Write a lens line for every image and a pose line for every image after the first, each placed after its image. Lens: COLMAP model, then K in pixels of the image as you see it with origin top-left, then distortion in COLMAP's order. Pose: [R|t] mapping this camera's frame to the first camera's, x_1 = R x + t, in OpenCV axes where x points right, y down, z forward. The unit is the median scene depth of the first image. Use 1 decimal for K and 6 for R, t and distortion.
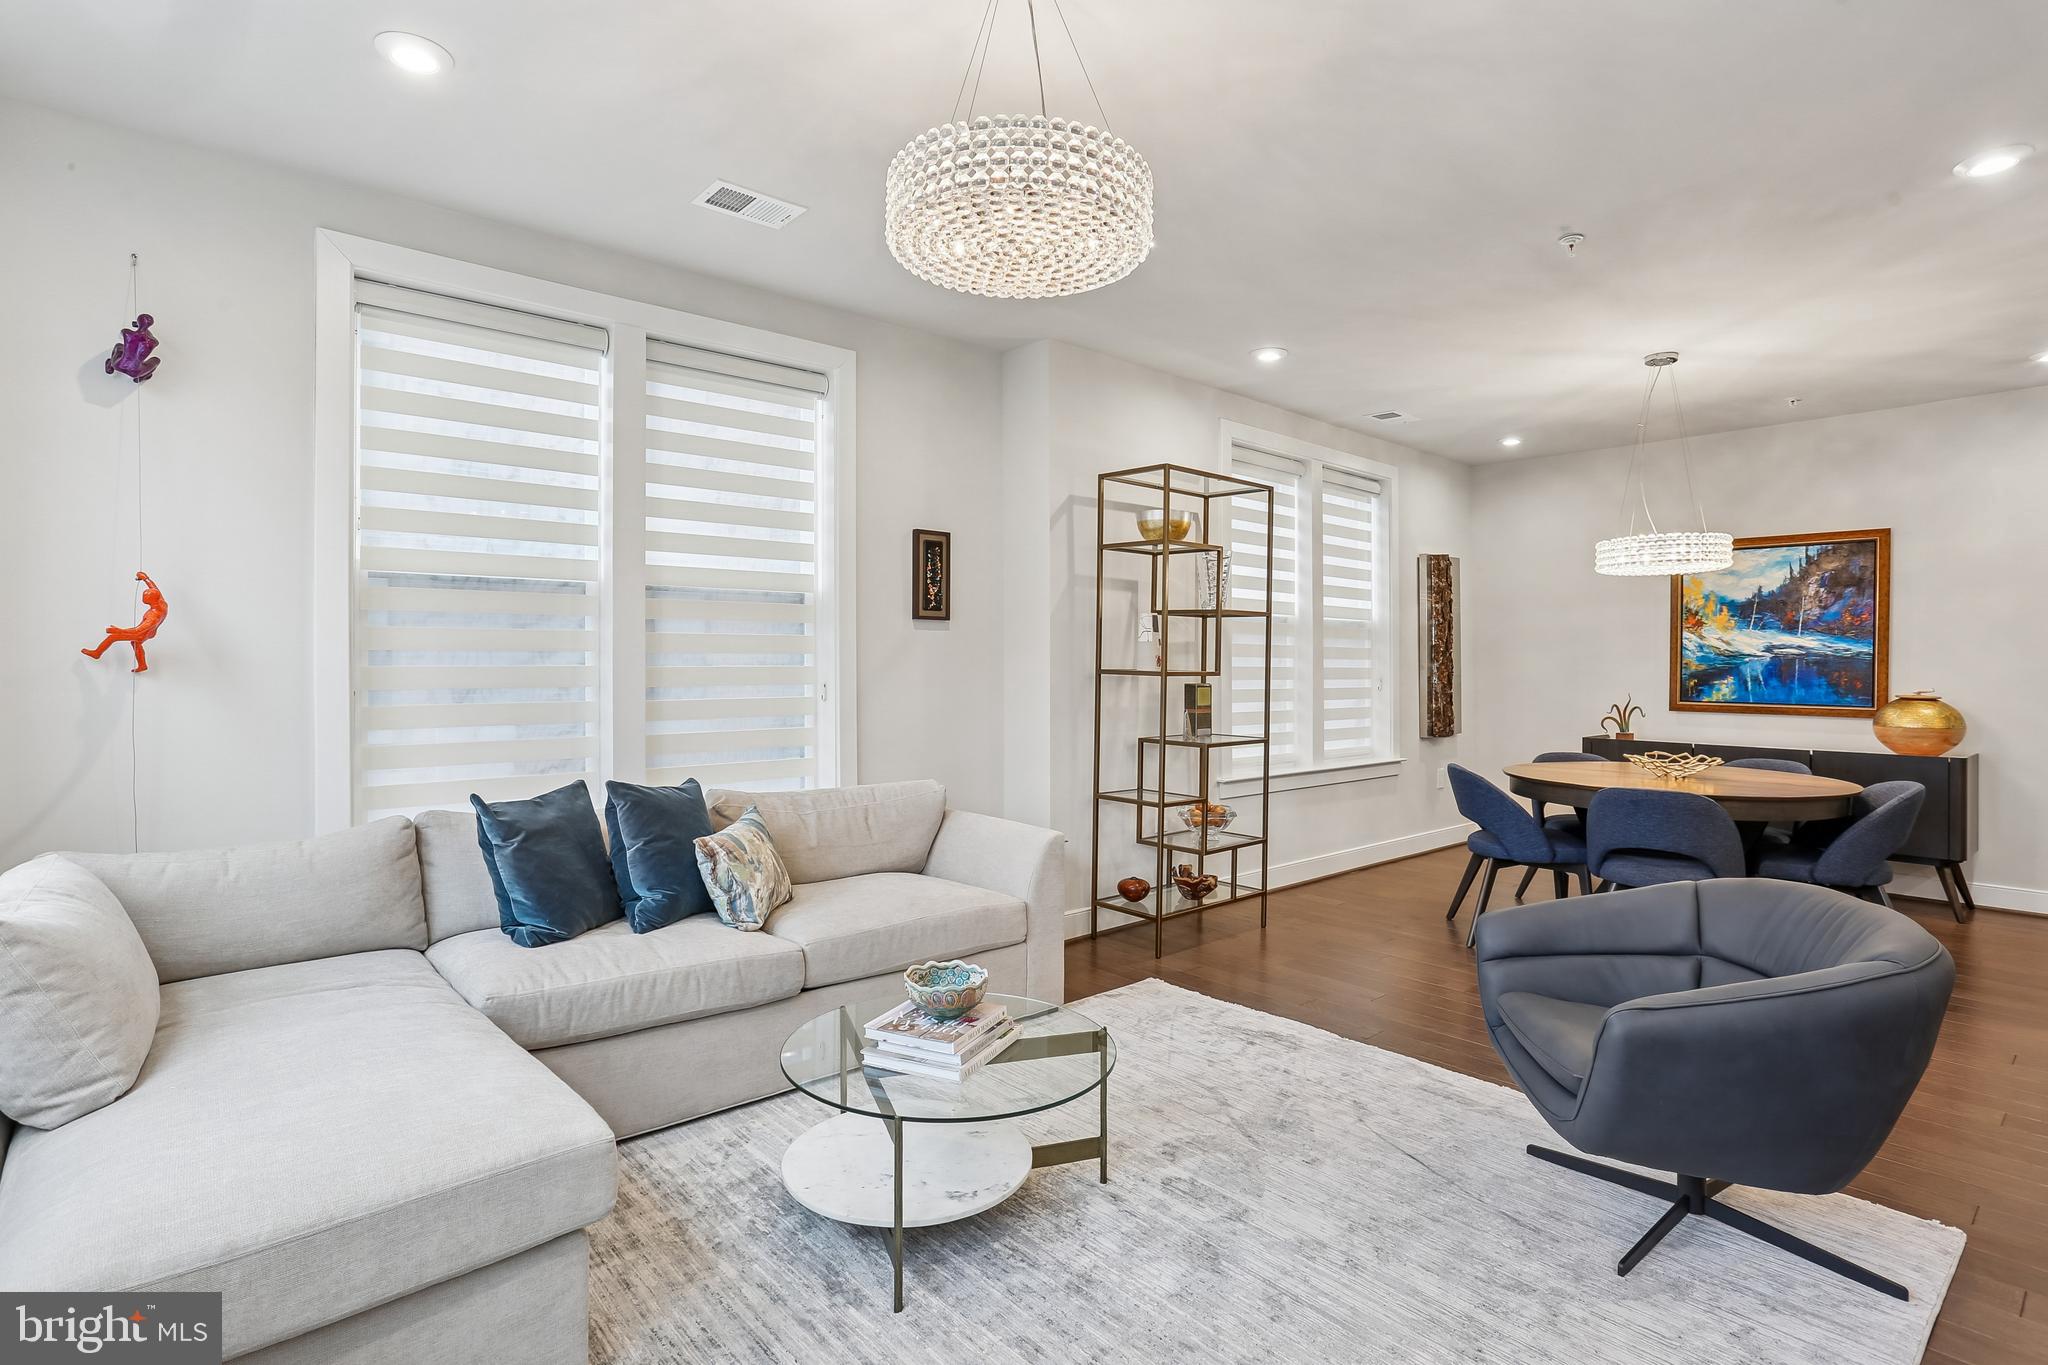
lens RADIAL K [[1008.0, 0, 1020.7], [0, 1008.0, 659.2], [0, 0, 1]] dist [0.000162, 0.000146]
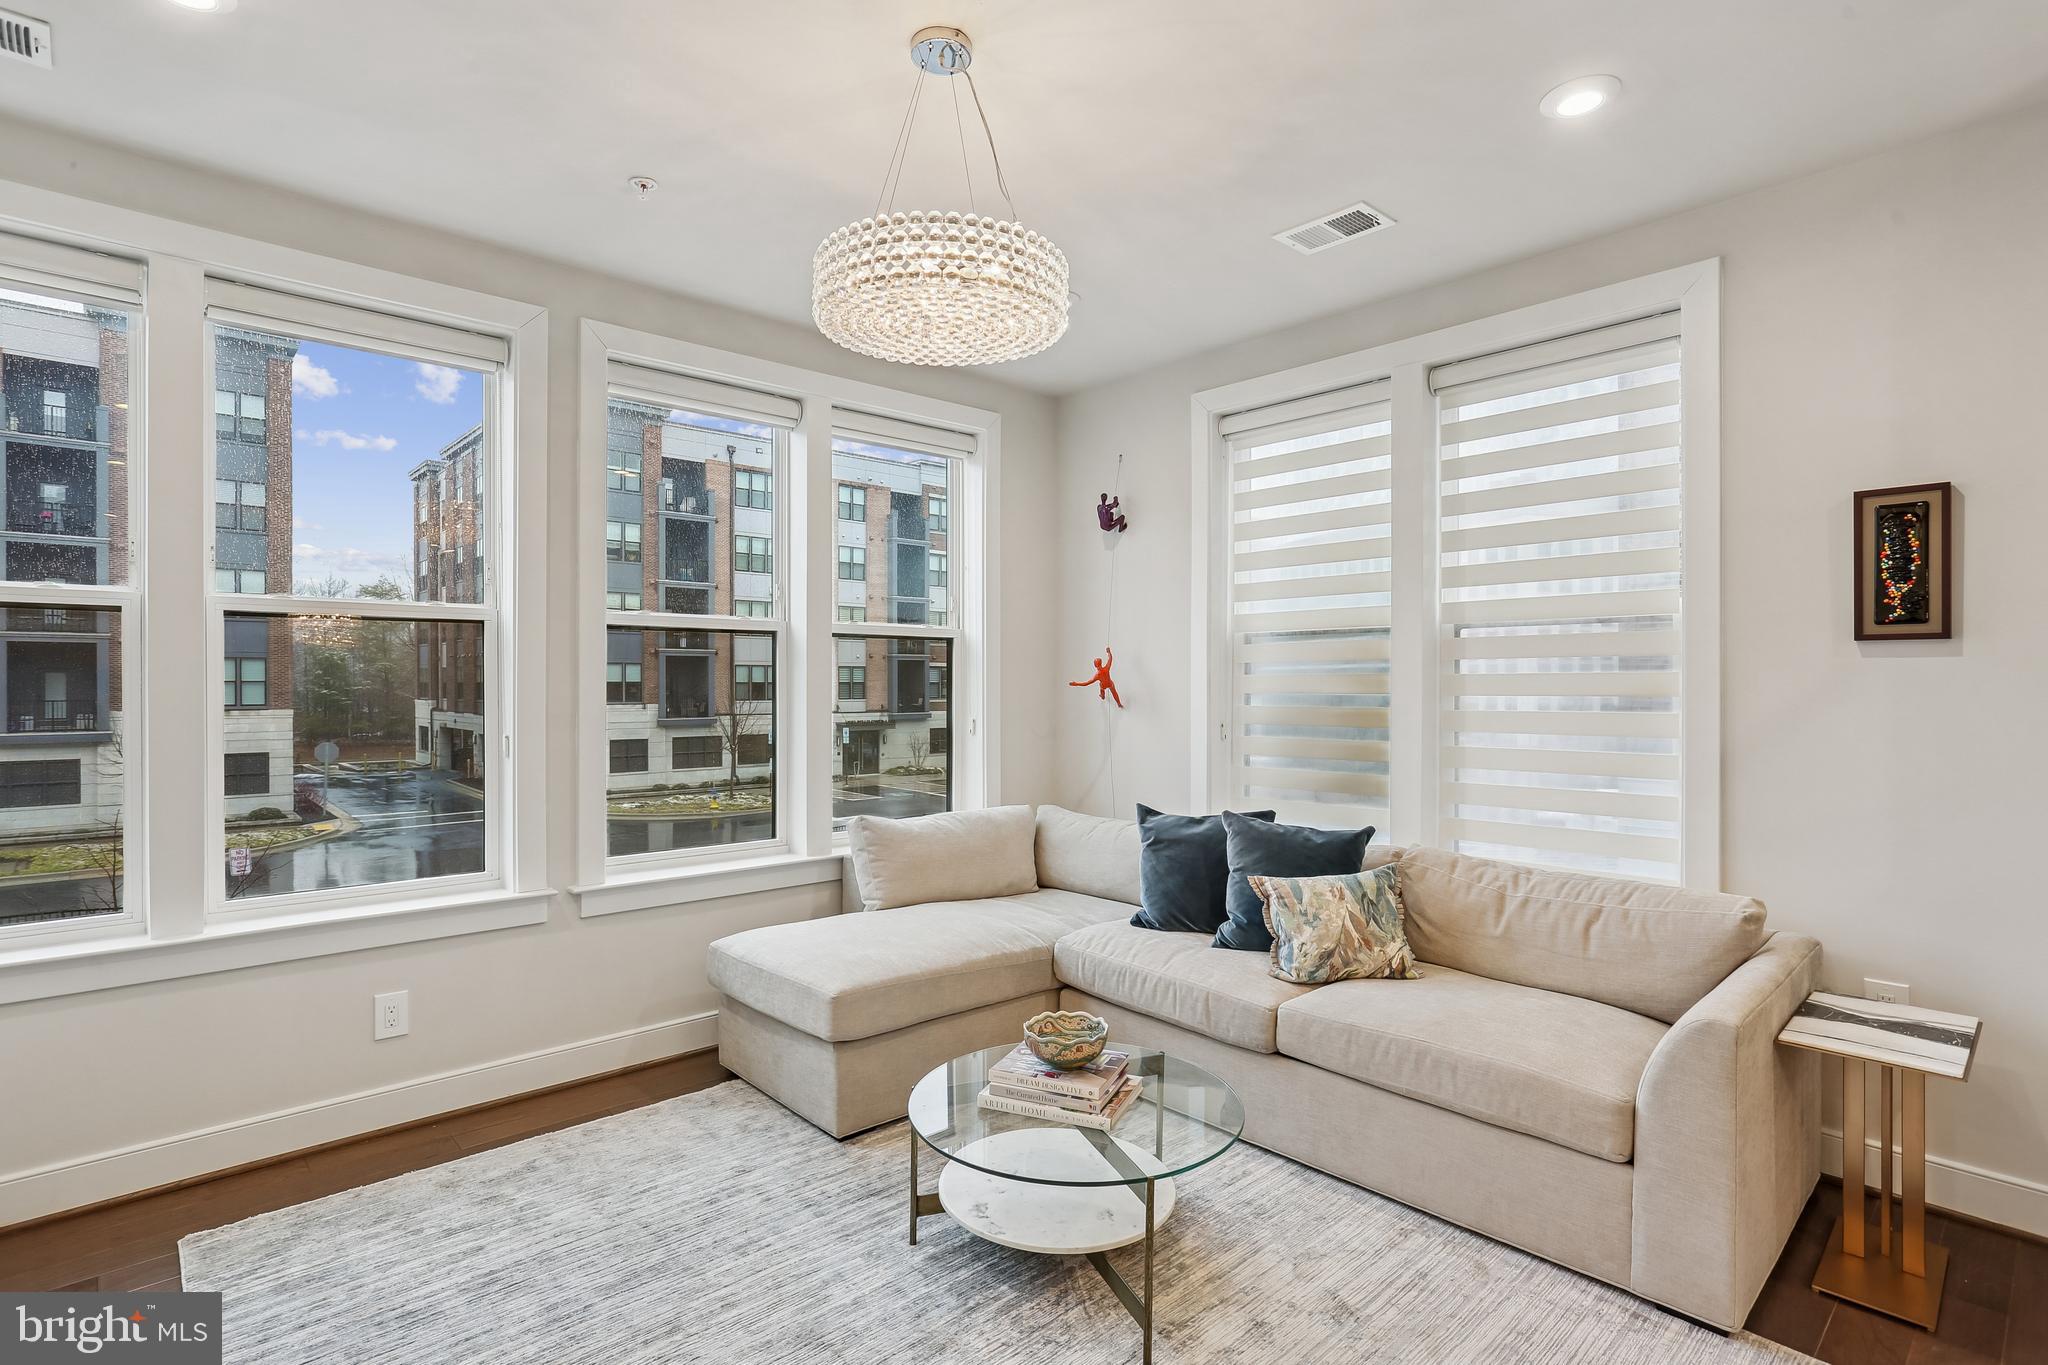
lens RADIAL K [[1044.9, 0, 1024.0], [0, 1044.9, 682.5], [0, 0, 1]] dist [-0.000655, 0.000126]
pose [[0.045564, -0.011997, -0.998889, 0.561706], [-0.005288, 0.999911, -0.012251, -0.004974], [0.998947, 0.005841, 0.045496, 0.532723]]
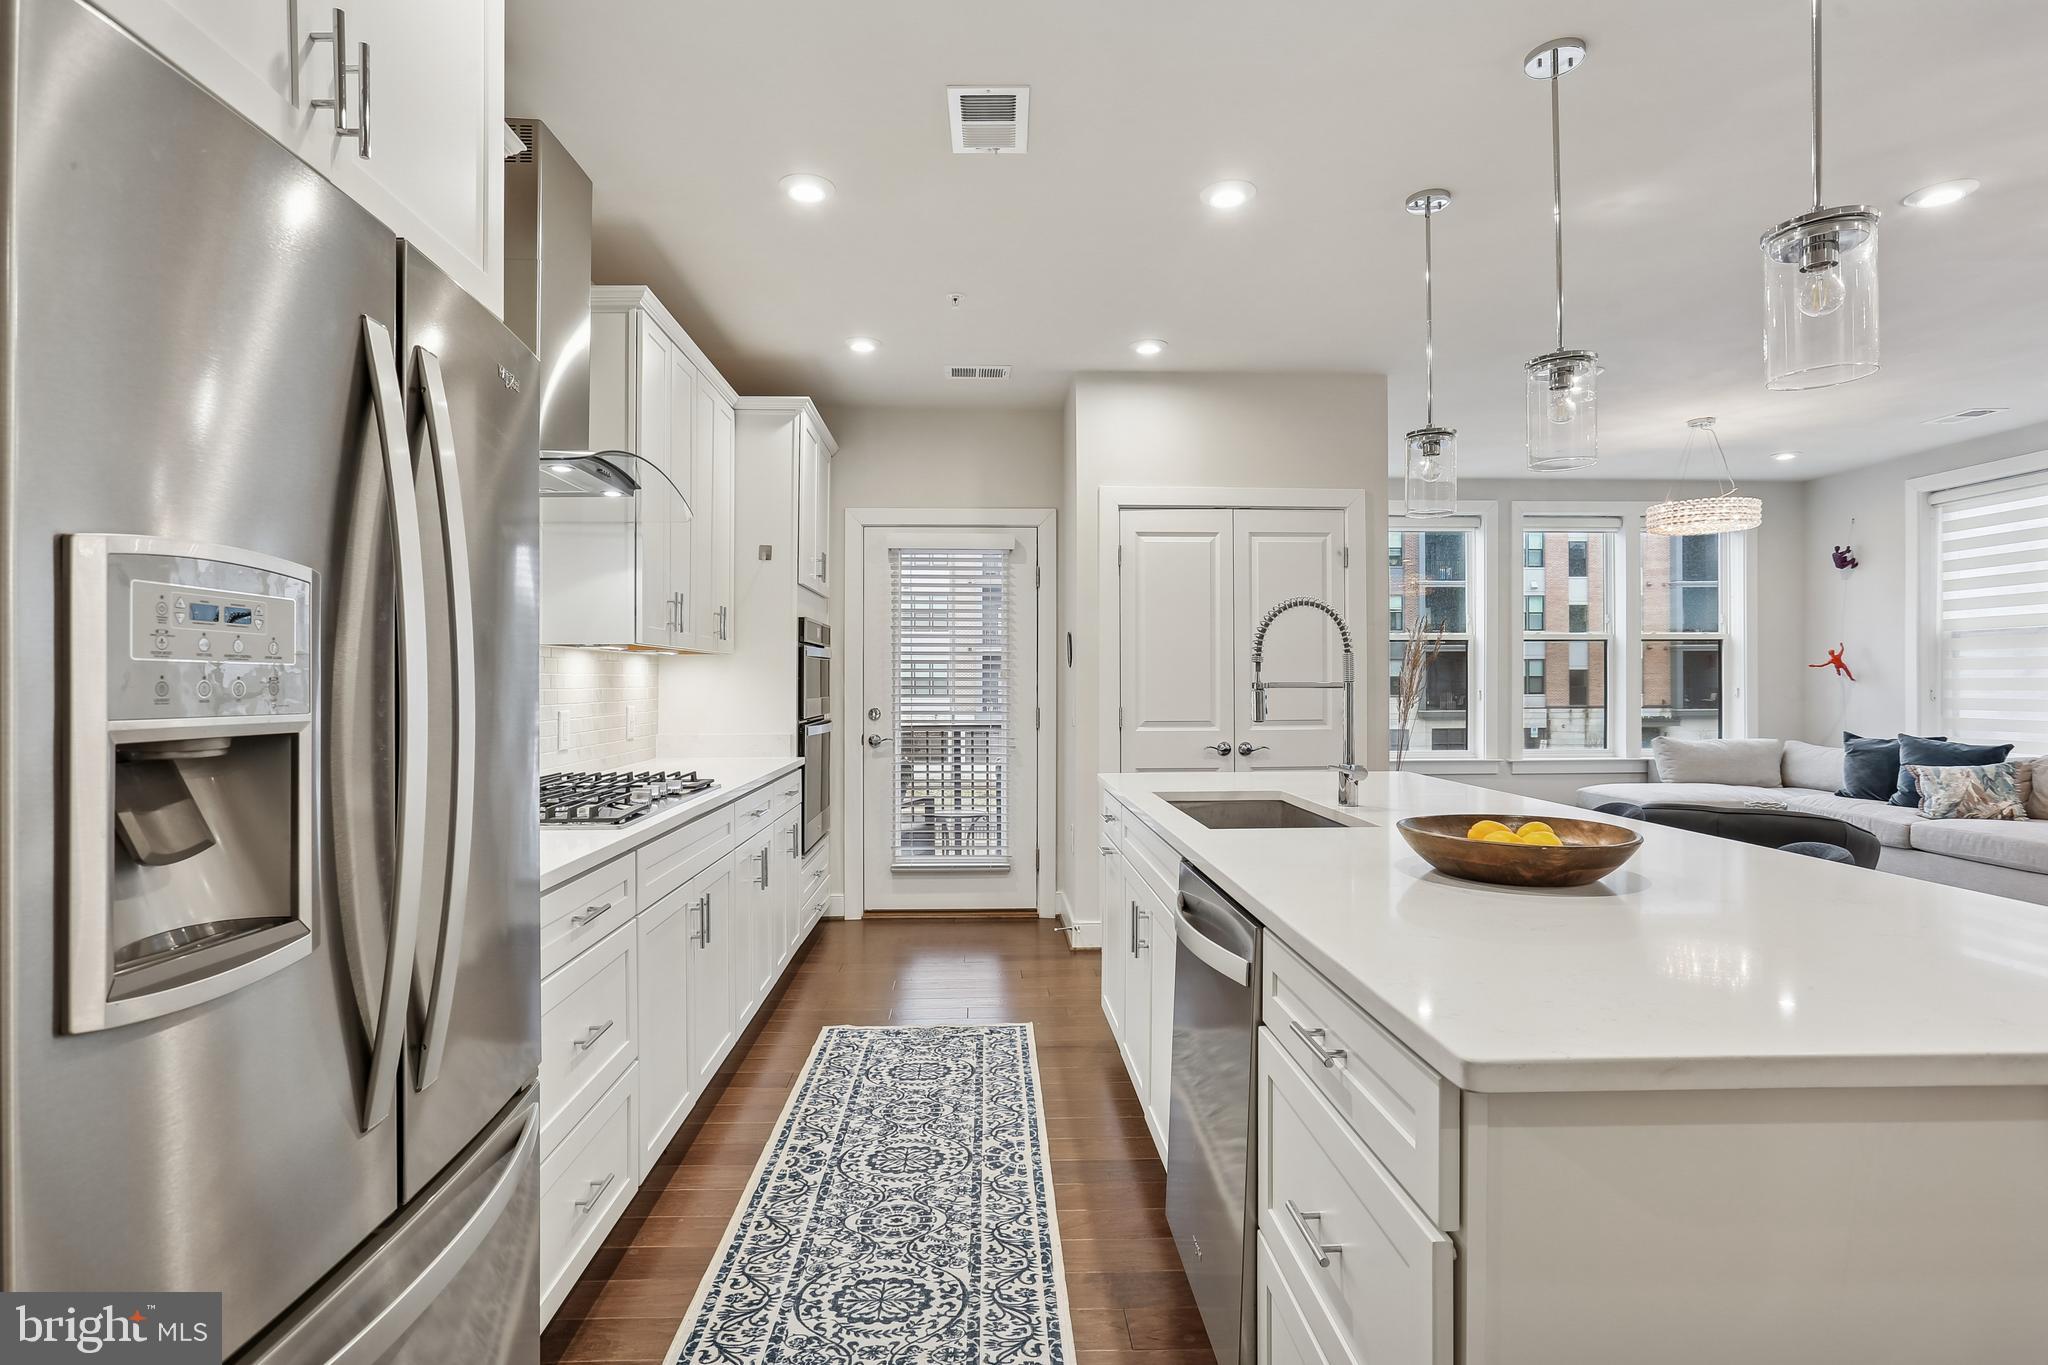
lens RADIAL K [[993.3, 0, 1021.5], [0, 993.3, 689.4], [0, 0, 1]] dist [0.001322, 0.000989]
pose [[-0.614644, -0.001154, -0.788804, 1.686325], [-0.005635, 0.999980, 0.002928, 0.027134], [0.788785, 0.006244, -0.614638, 0.617669]]
